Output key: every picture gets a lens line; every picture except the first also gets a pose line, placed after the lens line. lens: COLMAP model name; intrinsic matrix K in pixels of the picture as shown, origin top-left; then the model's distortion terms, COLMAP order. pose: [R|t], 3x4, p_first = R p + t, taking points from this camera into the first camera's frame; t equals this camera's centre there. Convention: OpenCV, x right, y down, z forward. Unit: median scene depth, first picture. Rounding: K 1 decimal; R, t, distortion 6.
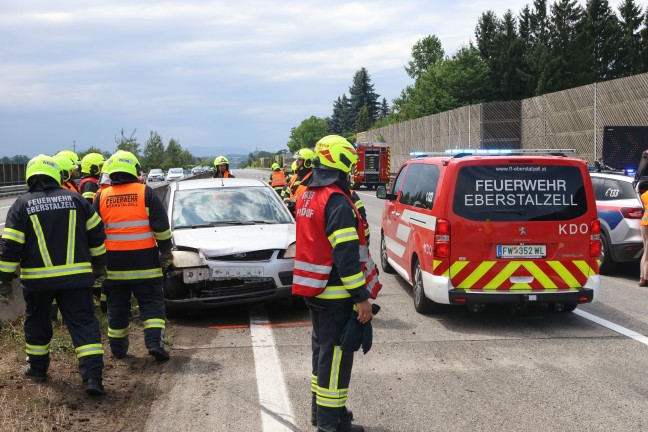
lens RADIAL K [[727.4, 0, 324.0], [0, 727.4, 216.0], [0, 0, 1]] dist [0.011650, 0.016589]
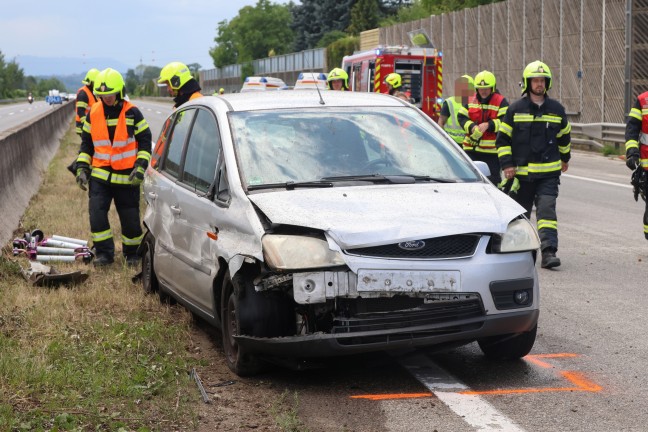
lens RADIAL K [[1362.0, 0, 324.0], [0, 1362.0, 216.0], [0, 0, 1]] dist [0.023485, 0.173107]
pose [[0.997527, 0.011721, 0.069305, -0.233693], [-0.012753, 0.999814, 0.014463, 0.022930], [-0.069122, -0.015311, 0.997491, 0.120931]]
